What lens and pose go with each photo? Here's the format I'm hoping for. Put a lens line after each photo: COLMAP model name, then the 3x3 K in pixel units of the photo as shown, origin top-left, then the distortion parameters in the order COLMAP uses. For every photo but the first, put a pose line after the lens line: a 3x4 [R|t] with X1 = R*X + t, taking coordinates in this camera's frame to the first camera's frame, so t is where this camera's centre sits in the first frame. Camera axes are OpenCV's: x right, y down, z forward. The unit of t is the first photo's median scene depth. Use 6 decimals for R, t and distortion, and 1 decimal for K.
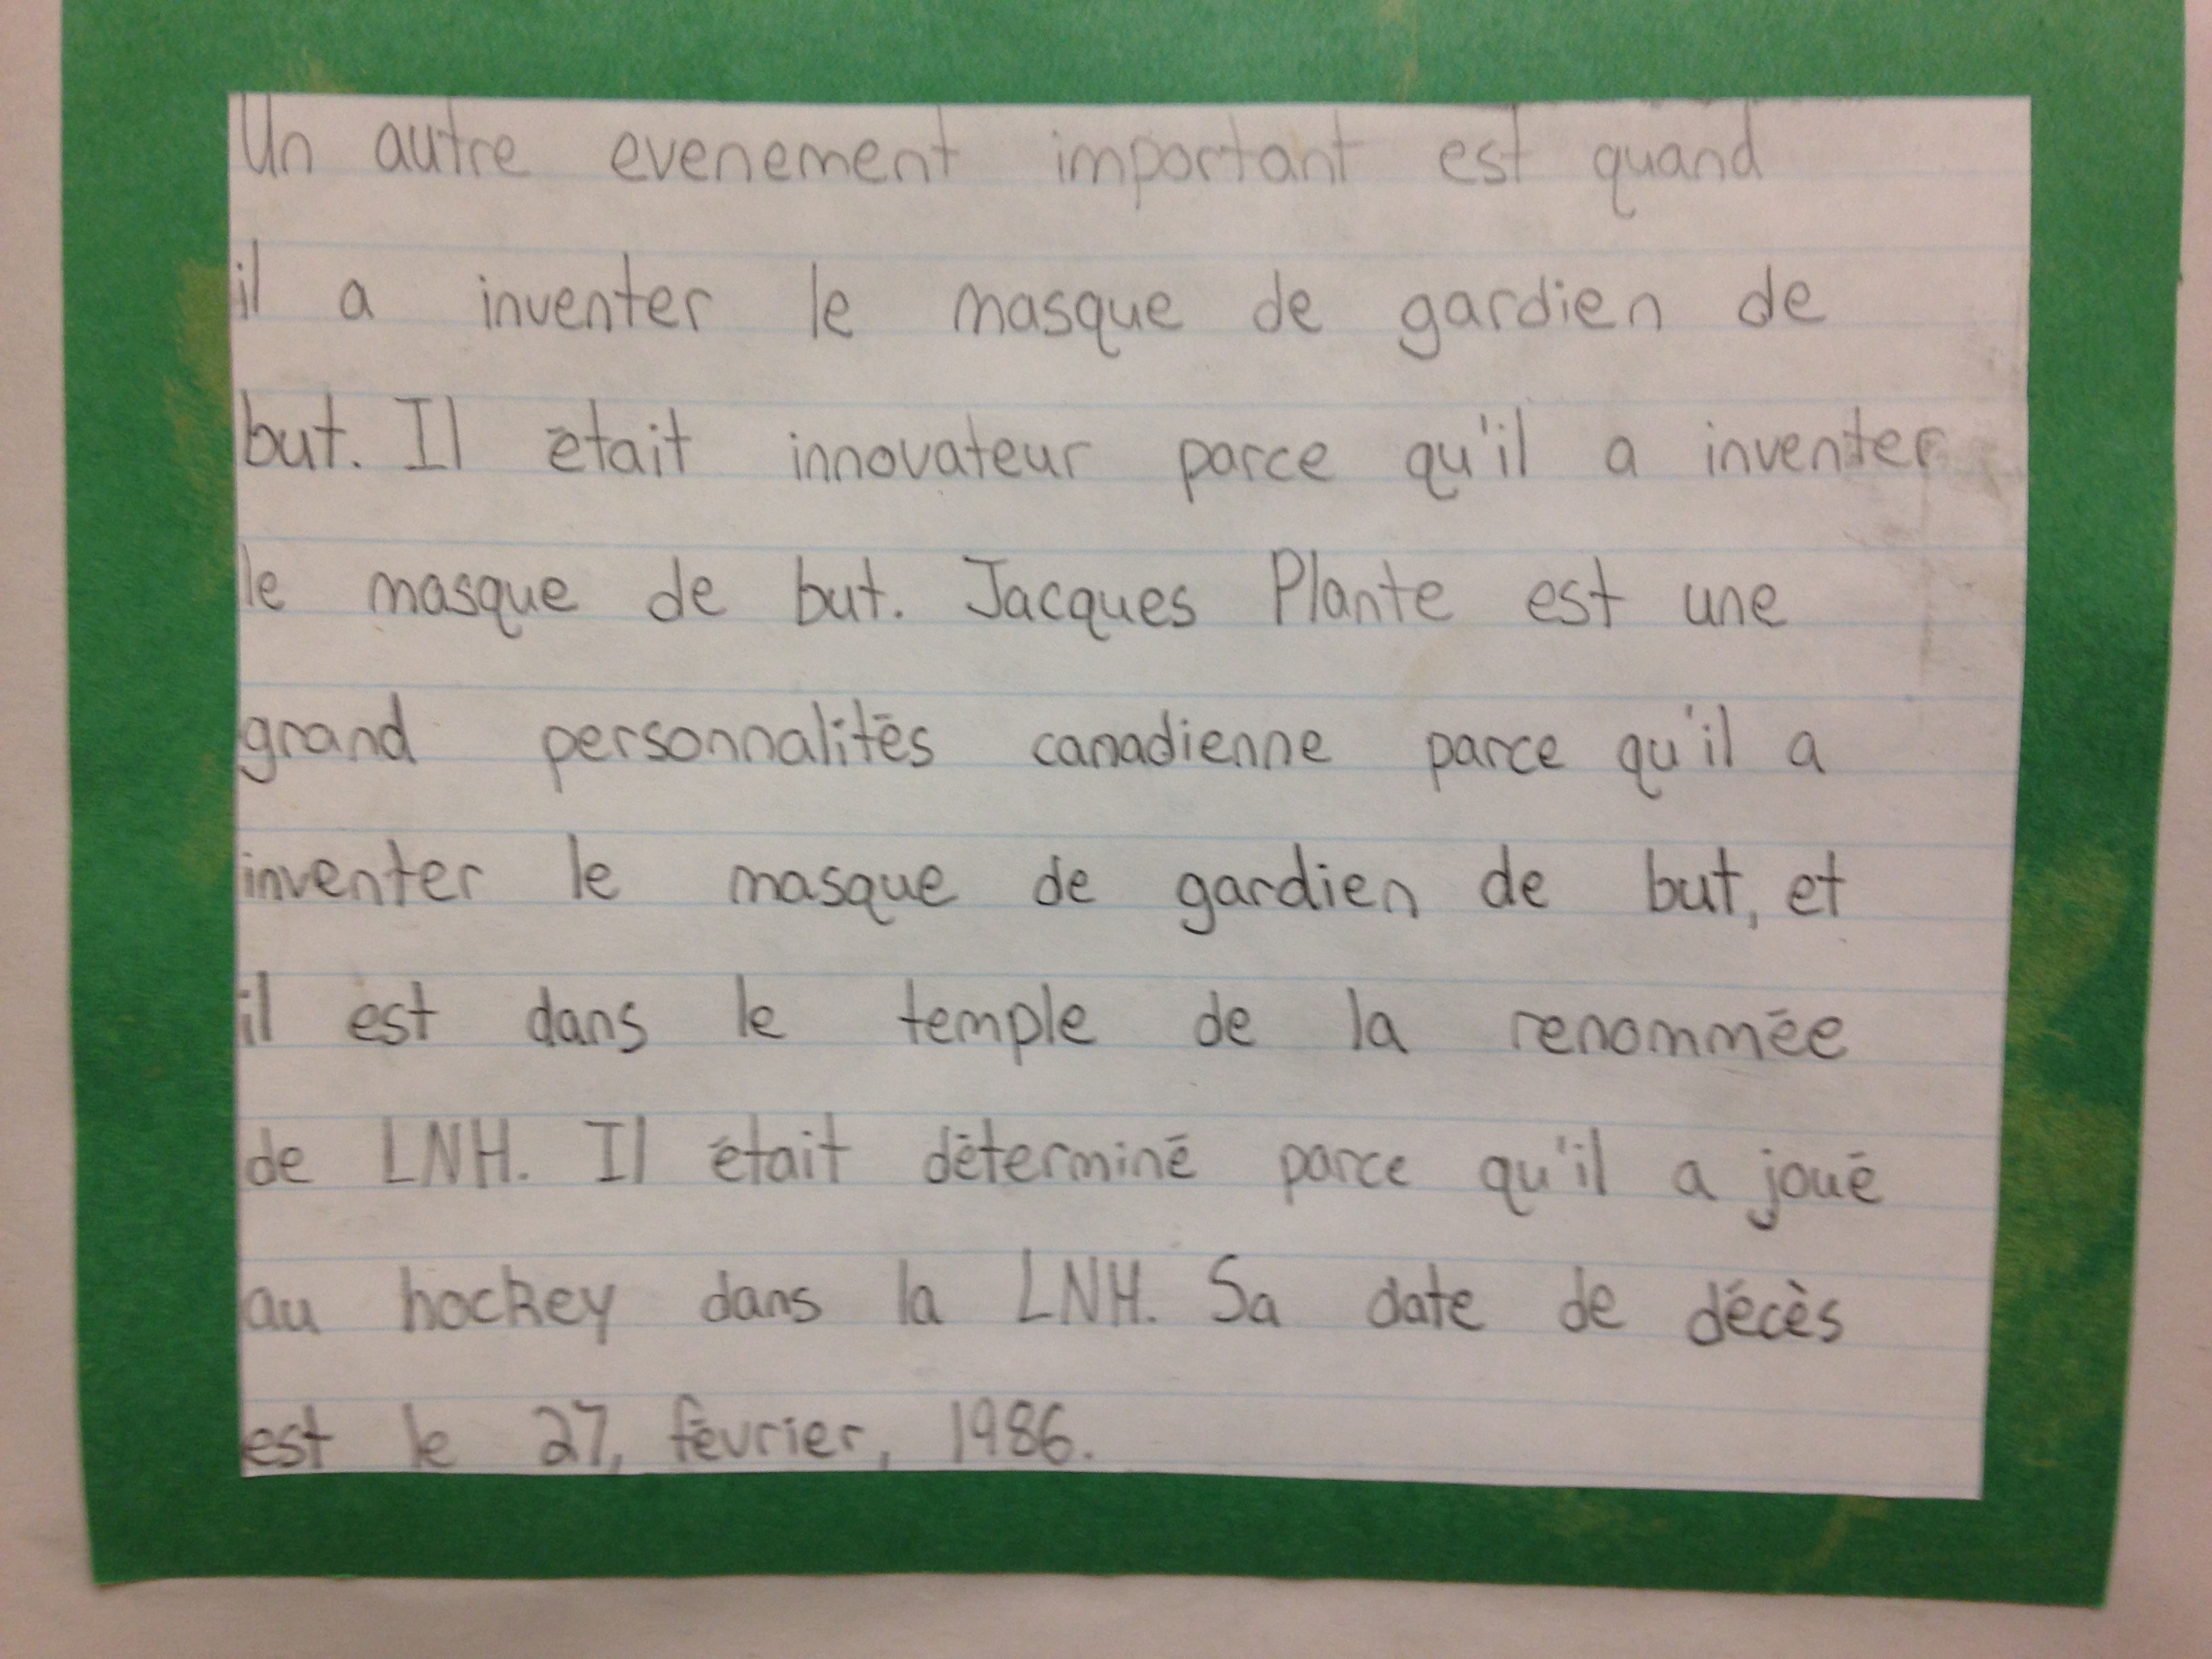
lens RADIAL K [[2135.0, 0, 1107.8], [0, 2135.0, 749.7], [0, 0, 1]] dist [0.144663, -0.198256]
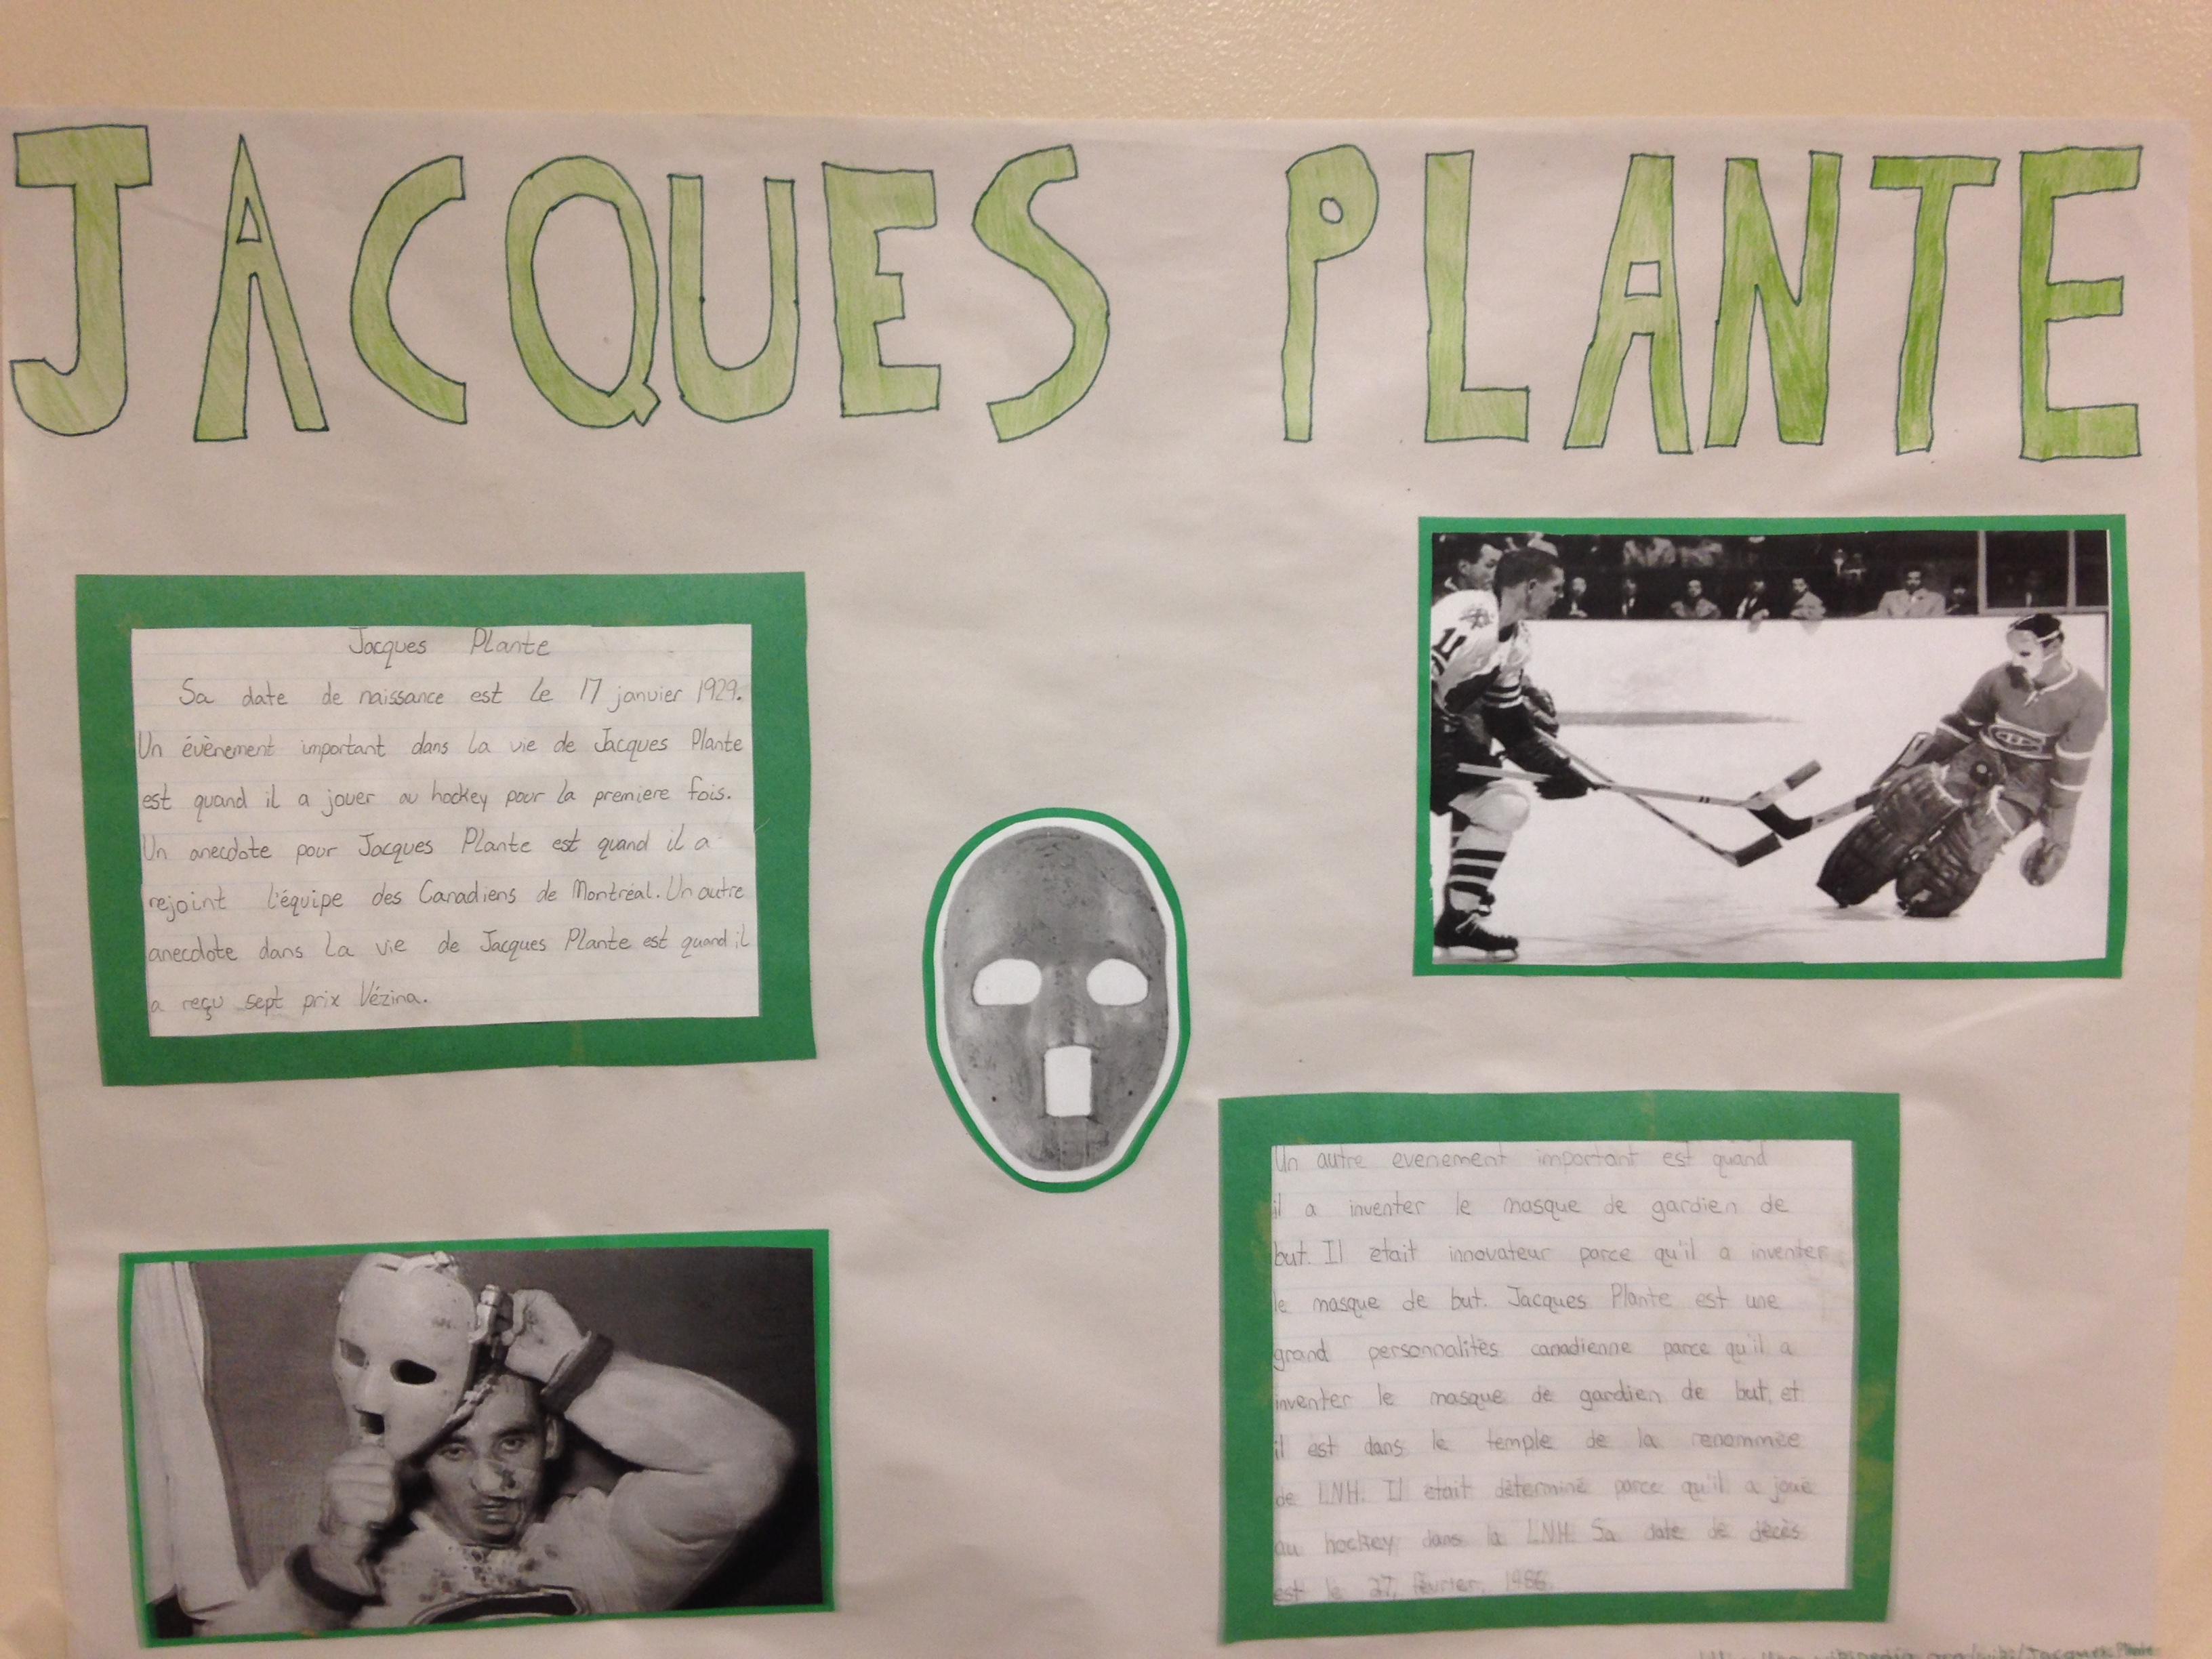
lens RADIAL K [[2130.1, 0, 1112.9], [0, 2130.1, 854.5], [0, 0, 1]] dist [0.235368, -0.453255]
pose [[0.995335, -0.022926, 0.093714, -0.888238], [0.021744, 0.999671, 0.013616, -0.748158], [-0.093995, -0.011515, 0.995506, -1.952936]]
